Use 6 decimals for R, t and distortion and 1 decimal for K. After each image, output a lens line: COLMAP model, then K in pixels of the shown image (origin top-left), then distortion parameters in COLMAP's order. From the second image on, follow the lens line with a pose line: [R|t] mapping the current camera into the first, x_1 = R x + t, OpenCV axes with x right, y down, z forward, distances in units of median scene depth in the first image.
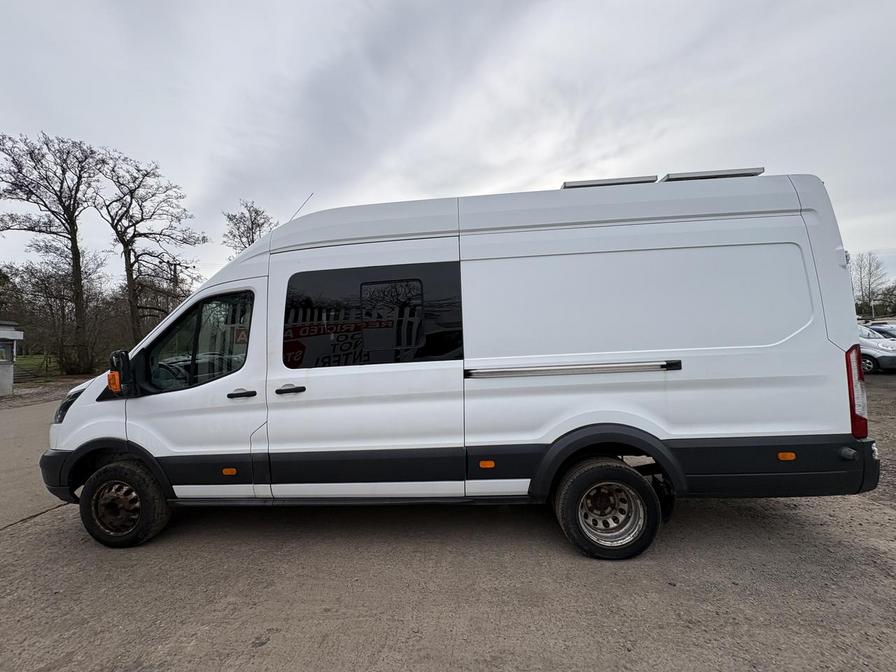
lens RADIAL K [[356.7, 0, 443.6], [0, 356.7, 338.6], [0, 0, 1]] dist [-0.000548, 0.000136]
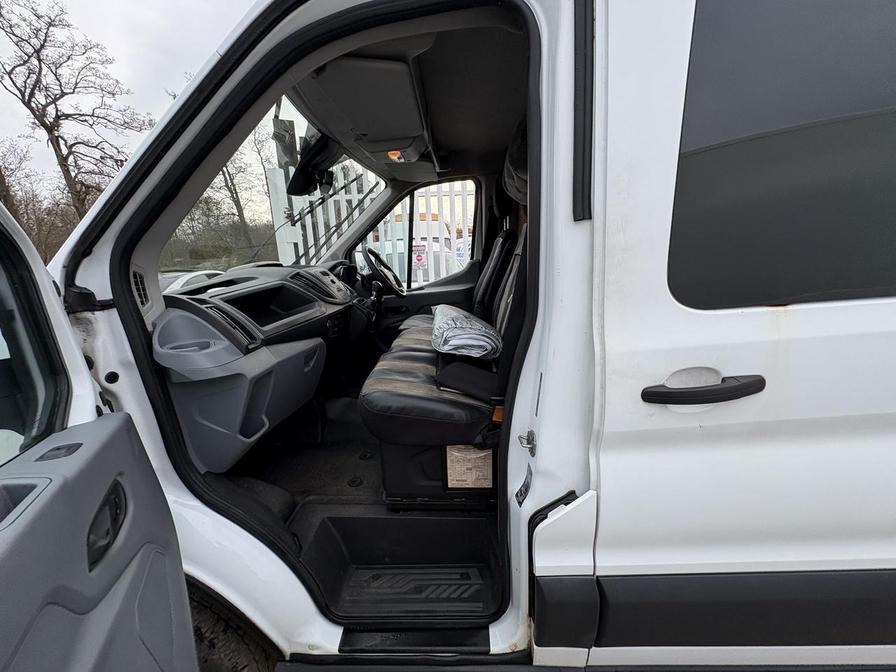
lens RADIAL K [[356.7, 0, 443.6], [0, 356.7, 338.6], [0, 0, 1]] dist [-0.000548, 0.000136]
pose [[0.998649, -0.033547, 0.039680, -0.077335], [0.022724, 0.968725, 0.247096, 0.004420], [-0.046728, -0.245860, 0.968178, 0.092352]]
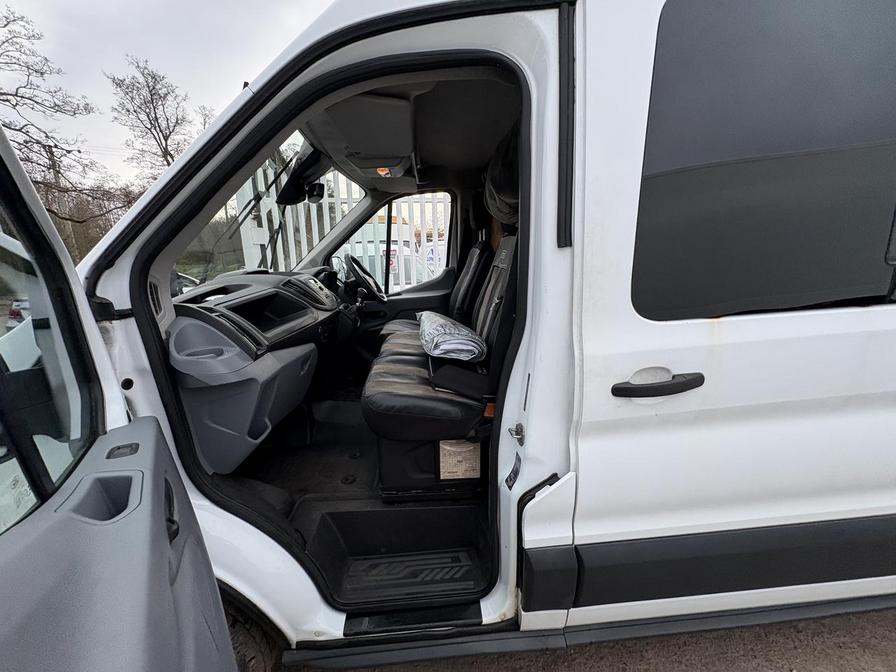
lens RADIAL K [[356.4, 0, 444.5], [0, 356.4, 337.7], [0, 0, 1]] dist [-0.000254, 0.000172]
pose [[0.988538, -0.036964, 0.146377, -0.082297], [0.000667, 0.970623, 0.240604, 0.002540], [-0.150970, -0.237749, 0.959523, 0.087743]]
